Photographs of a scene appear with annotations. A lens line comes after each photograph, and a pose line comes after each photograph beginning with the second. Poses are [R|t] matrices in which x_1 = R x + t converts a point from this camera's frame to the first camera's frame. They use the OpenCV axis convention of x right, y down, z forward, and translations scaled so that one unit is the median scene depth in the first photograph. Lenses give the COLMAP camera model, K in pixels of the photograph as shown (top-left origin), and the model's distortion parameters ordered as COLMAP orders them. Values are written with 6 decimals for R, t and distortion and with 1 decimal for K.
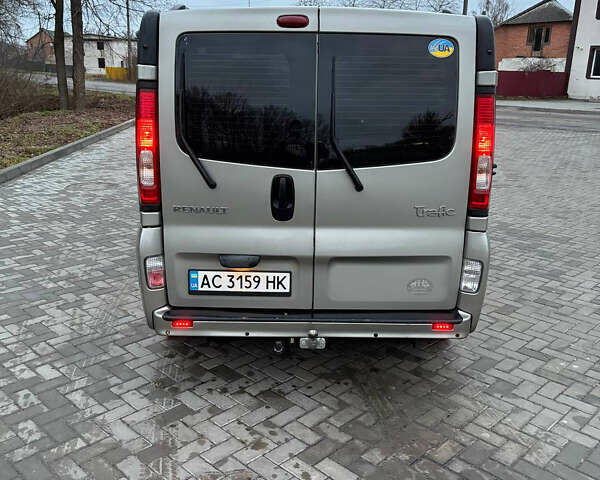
lens RADIAL K [[564.7, 0, 300.4], [0, 564.7, 227.9], [0, 0, 1]] dist [0.068289, -0.104991]
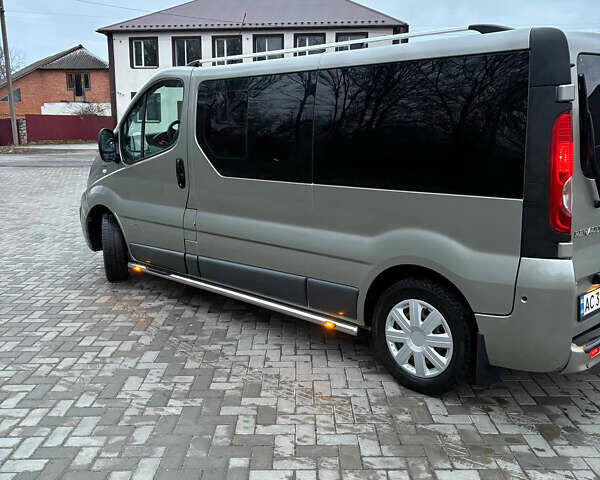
lens RADIAL K [[564.7, 0, 300.4], [0, 564.7, 227.9], [0, 0, 1]] dist [0.068289, -0.104991]
pose [[0.731991, -0.143678, 0.665992, -0.687963], [0.192254, 0.981345, 0.000405, -0.077654], [-0.653626, 0.127743, 0.745959, 0.333049]]
